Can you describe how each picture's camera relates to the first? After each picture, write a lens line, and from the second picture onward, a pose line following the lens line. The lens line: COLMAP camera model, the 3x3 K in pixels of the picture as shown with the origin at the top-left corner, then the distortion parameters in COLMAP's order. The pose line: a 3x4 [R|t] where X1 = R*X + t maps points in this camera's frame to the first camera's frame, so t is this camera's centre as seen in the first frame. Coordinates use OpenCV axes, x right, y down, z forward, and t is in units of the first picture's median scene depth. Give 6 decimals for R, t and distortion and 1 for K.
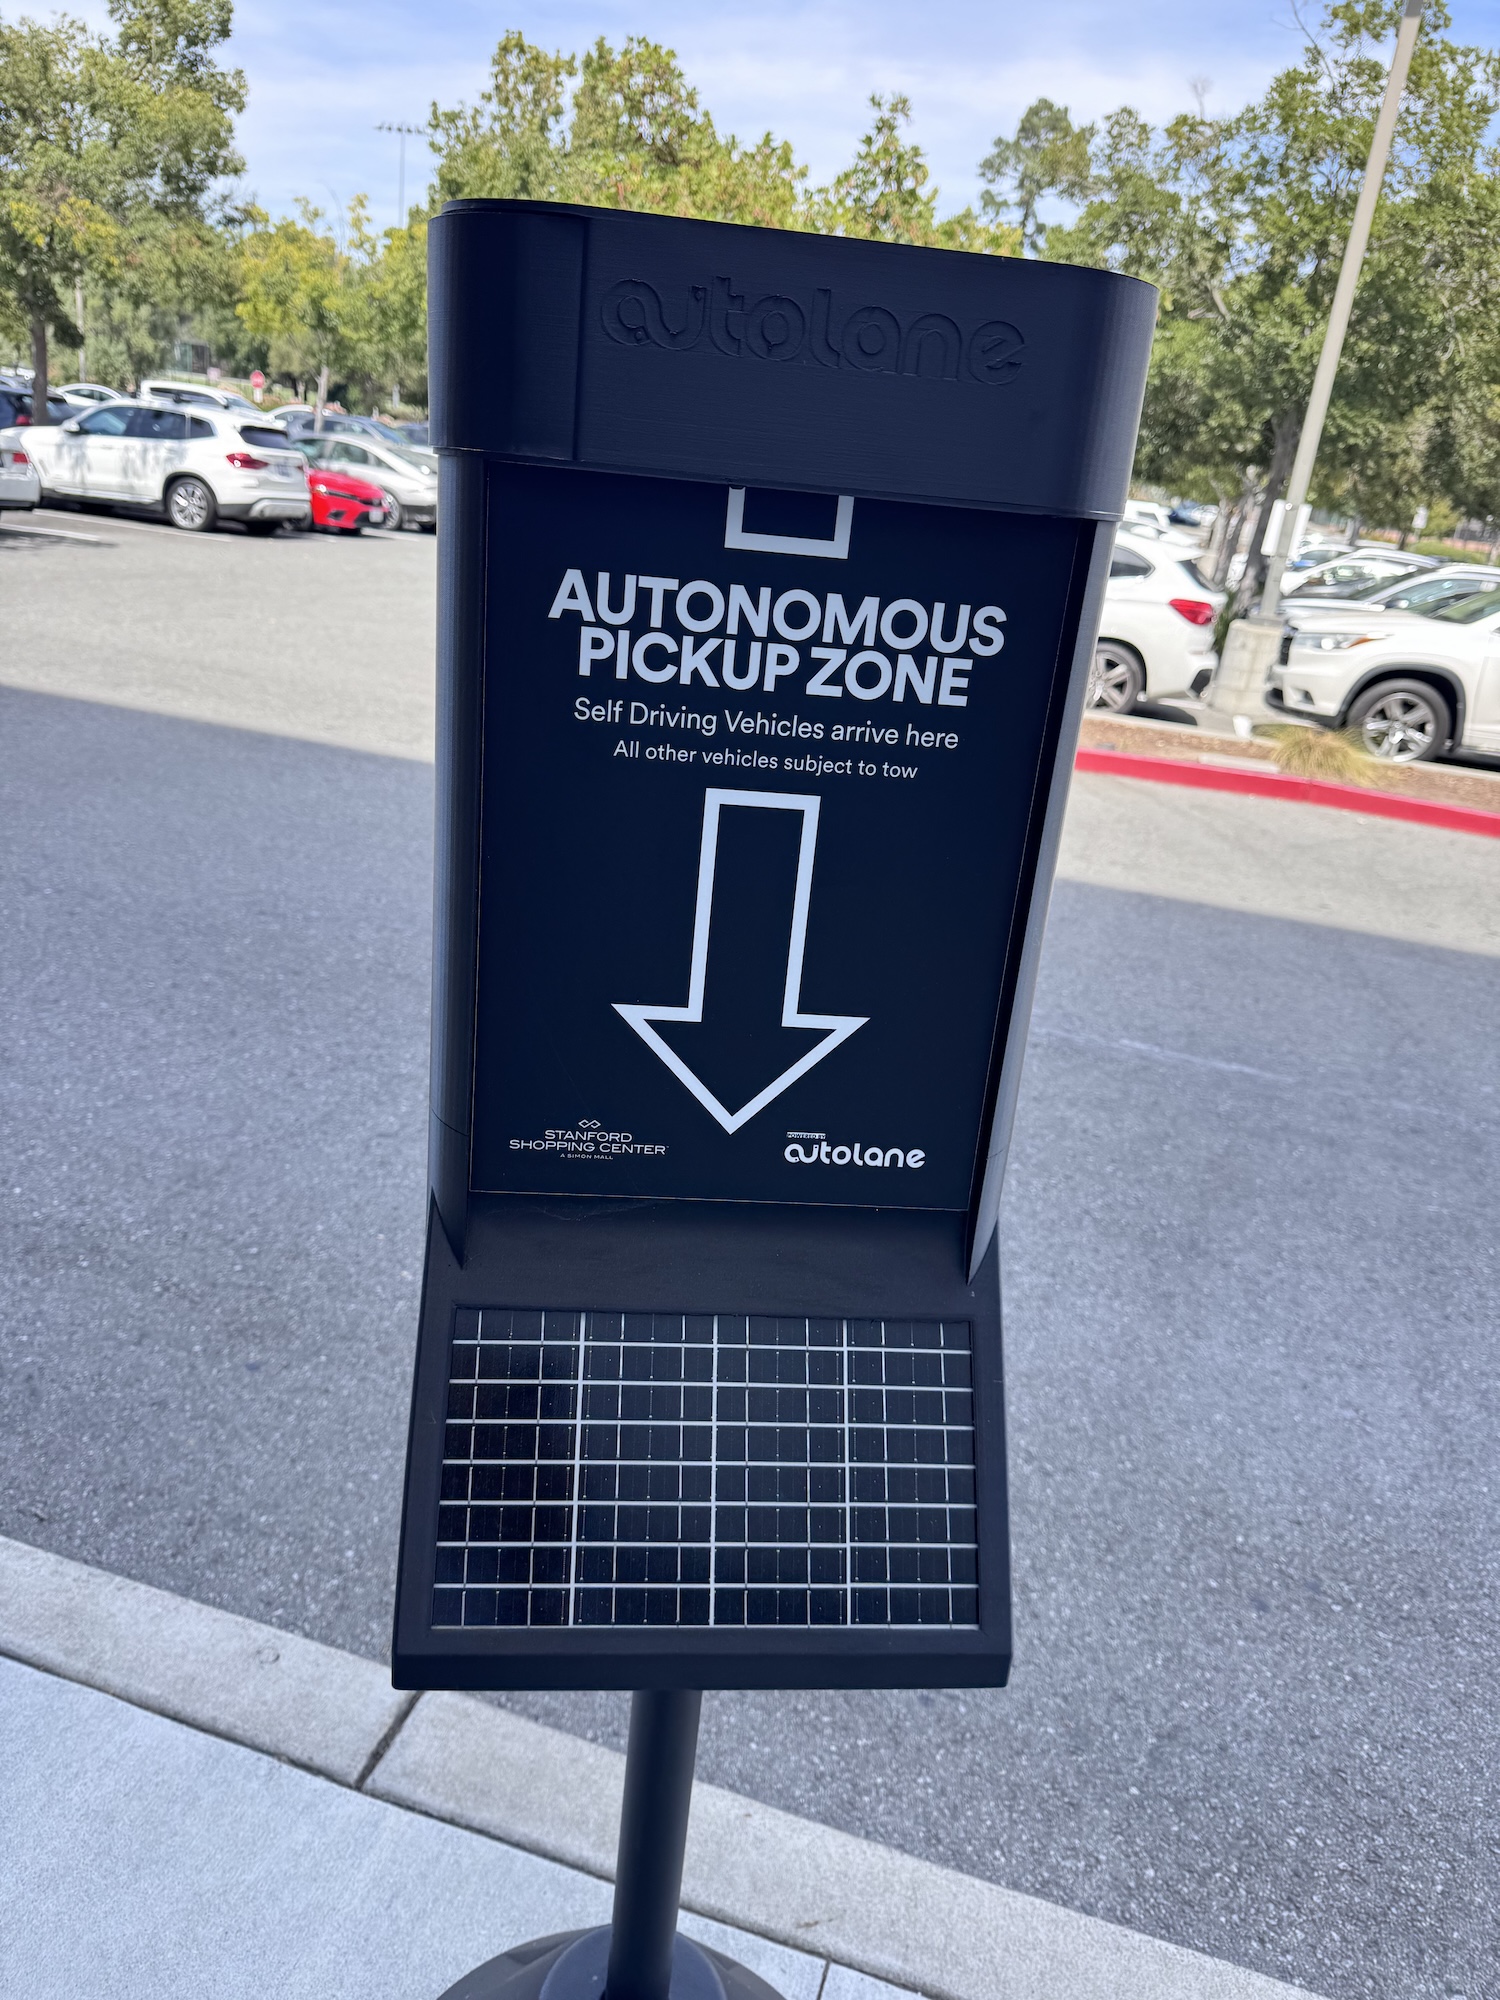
lens RADIAL K [[1404.6, 0, 740.5], [0, 1404.6, 991.5], [0, 0, 1]] dist [0.020172, -0.041265]
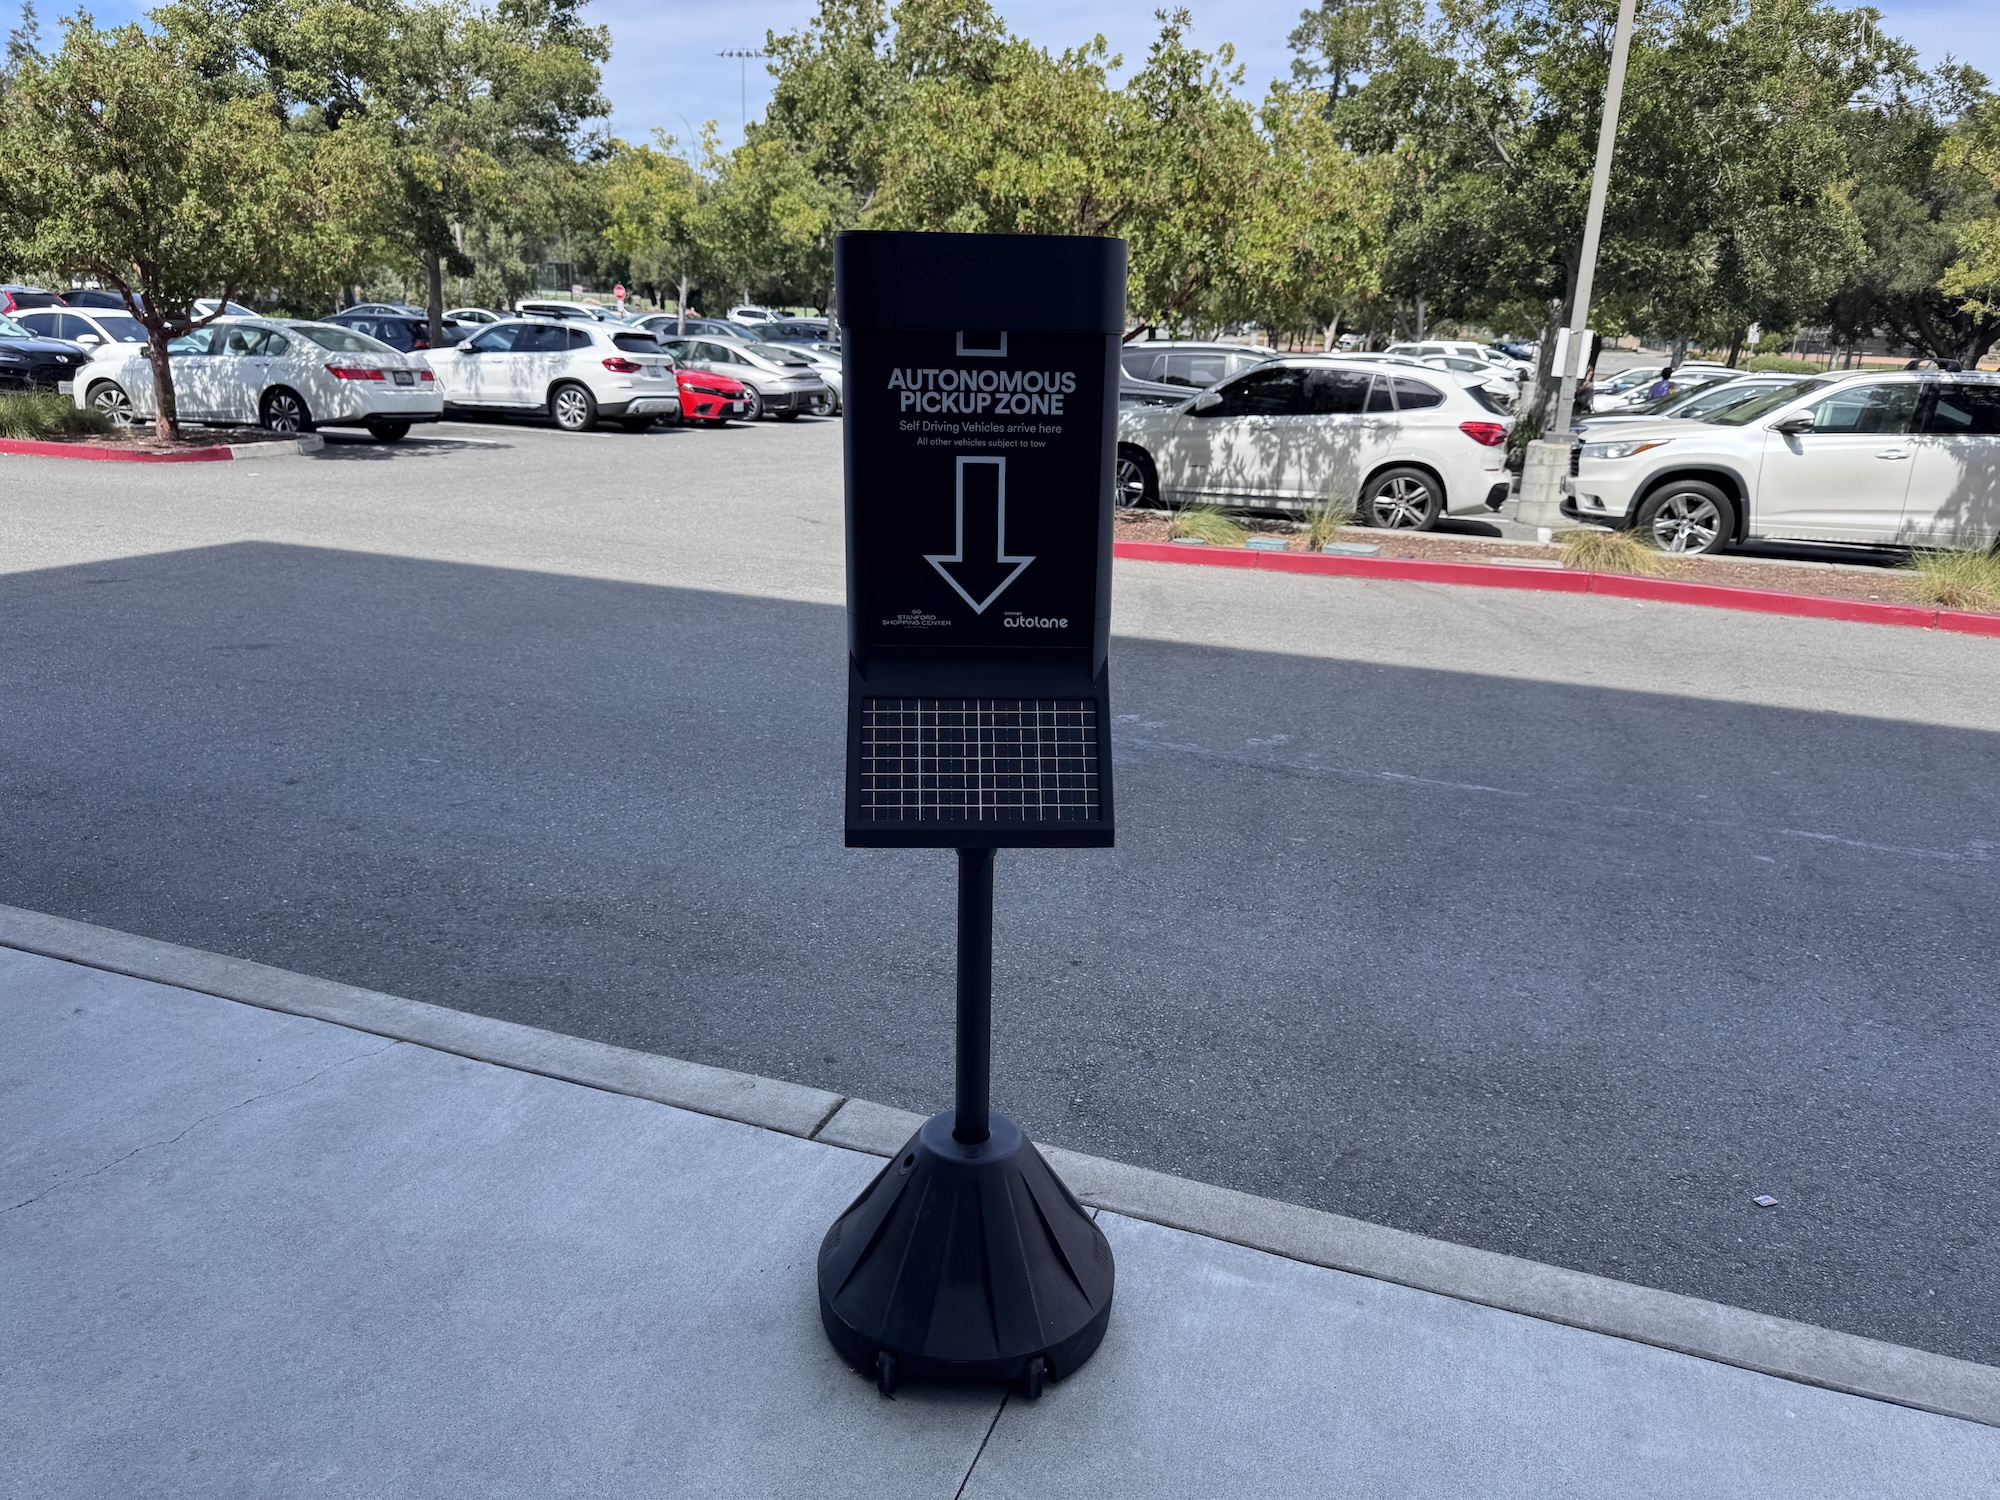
lens RADIAL K [[1404.6, 0, 1020.7], [0, 1404.6, 757.7], [0, 0, 1]] dist [0.020172, -0.041265]
pose [[0.996506, -0.058917, -0.059206, 0.038815], [0.054753, 0.996068, -0.069648, 0.106807], [0.063077, 0.066163, 0.995813, -0.265169]]
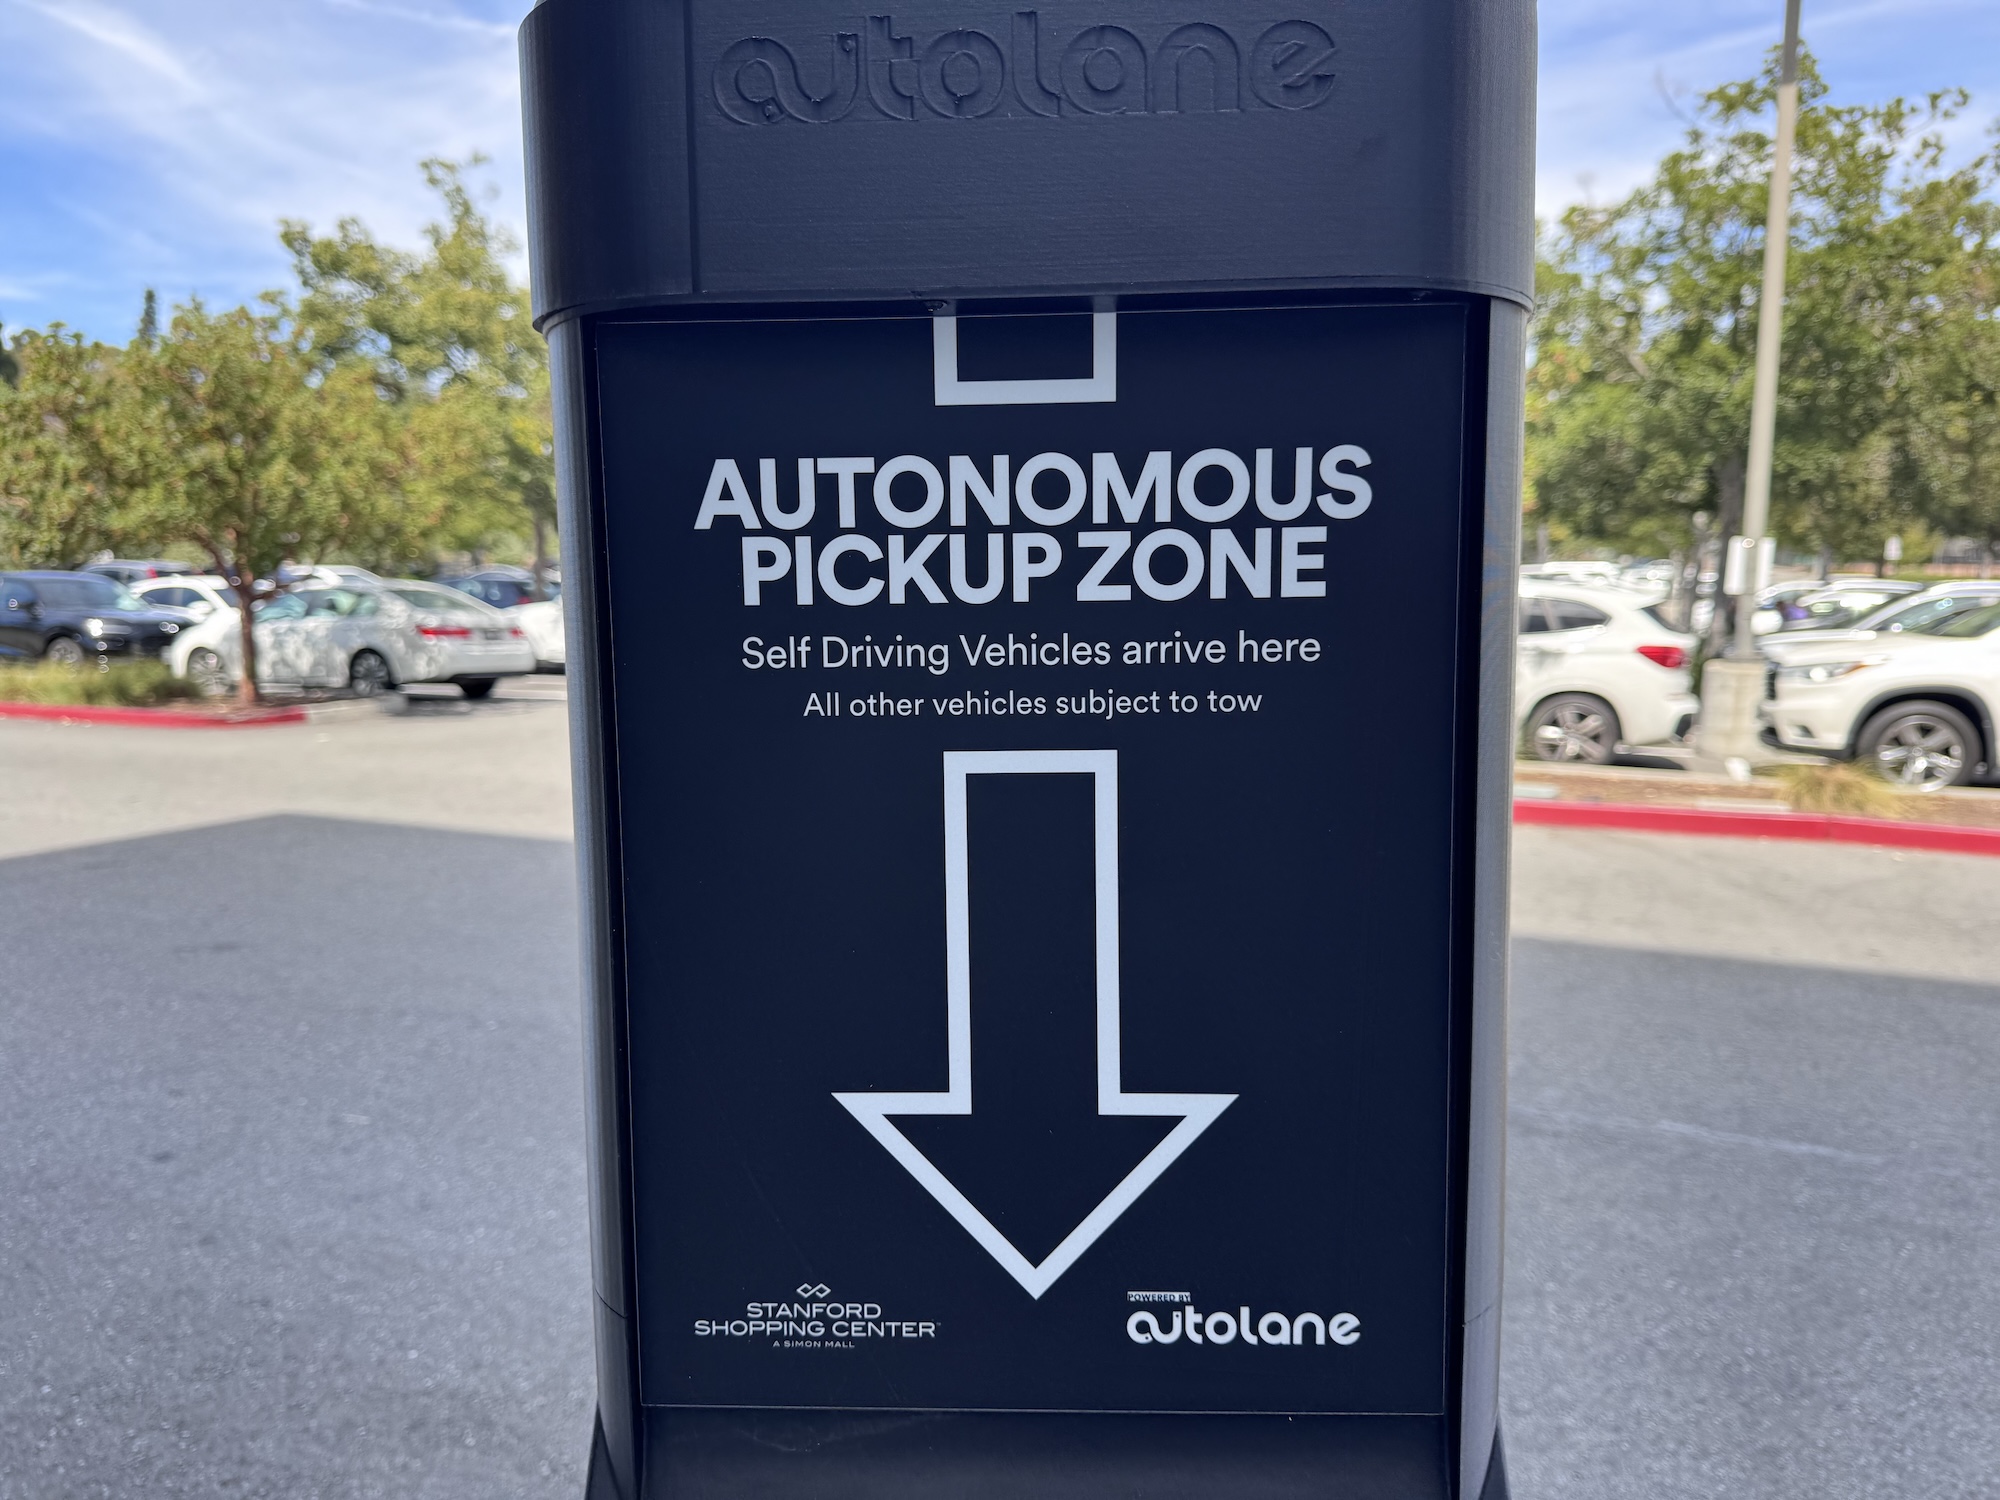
lens RADIAL K [[1404.6, 0, 986.0], [0, 1404.6, 758.1], [0, 0, 1]] dist [0.020172, -0.041265]
pose [[0.984621, -0.091443, -0.148862, 0.018920], [0.053744, 0.969298, -0.239943, 0.003817], [0.166233, 0.228252, 0.959306, 0.071895]]
